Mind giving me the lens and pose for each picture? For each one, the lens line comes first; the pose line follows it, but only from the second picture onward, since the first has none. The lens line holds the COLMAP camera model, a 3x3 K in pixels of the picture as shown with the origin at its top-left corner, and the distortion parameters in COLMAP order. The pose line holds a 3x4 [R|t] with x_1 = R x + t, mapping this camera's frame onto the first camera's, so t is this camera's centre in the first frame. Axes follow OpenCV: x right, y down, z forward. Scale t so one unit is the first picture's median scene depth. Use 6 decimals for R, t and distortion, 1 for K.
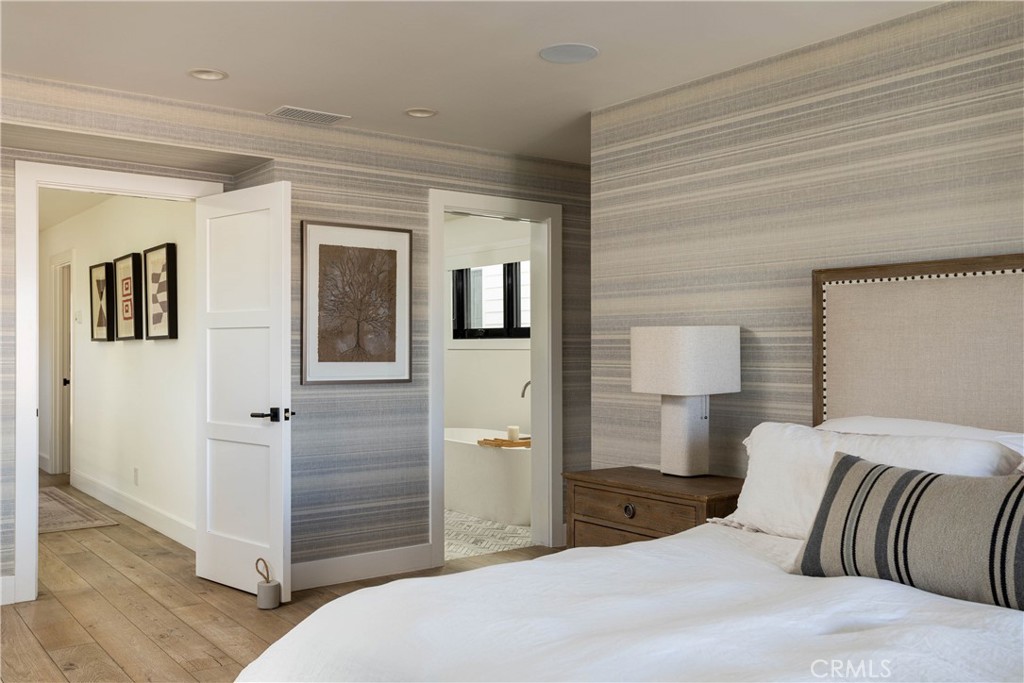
lens RADIAL K [[942.9, 0, 512.9], [0, 942.9, 346.4], [0, 0, 1]] dist [-0.005041, 0.000000]
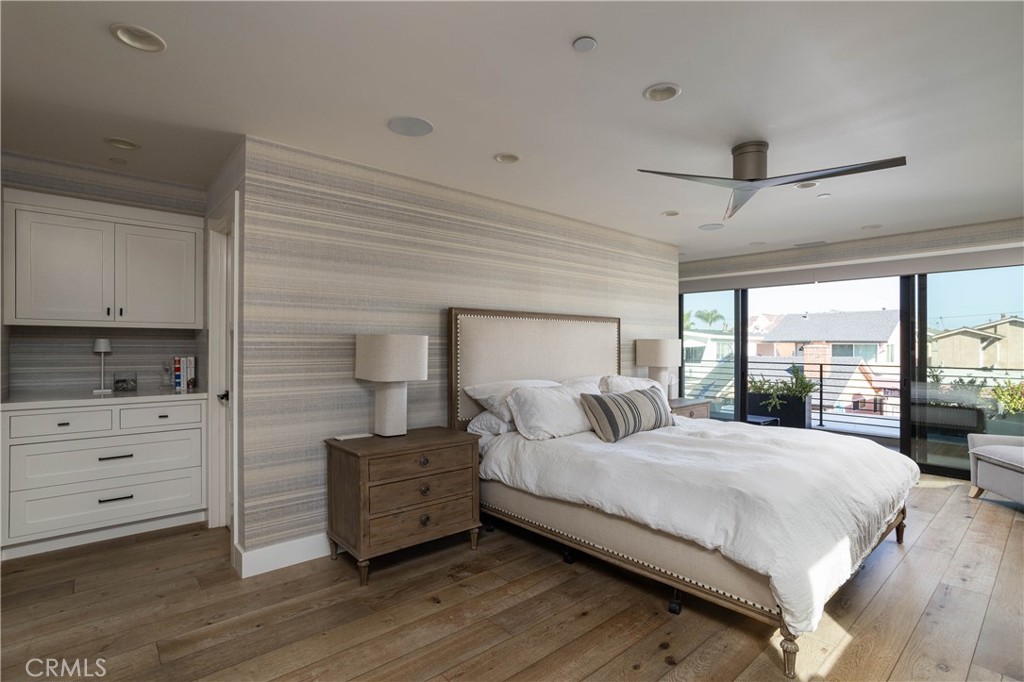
lens RADIAL K [[500.4, 0, 511.9], [0, 500.4, 339.4], [0, 0, 1]] dist [-0.008009, 0.000383]
pose [[-0.082918, 0.013442, 0.996466, -0.610347], [-0.002805, 0.999902, -0.013722, -0.003242], [-0.996552, -0.003933, -0.082872, 0.865006]]
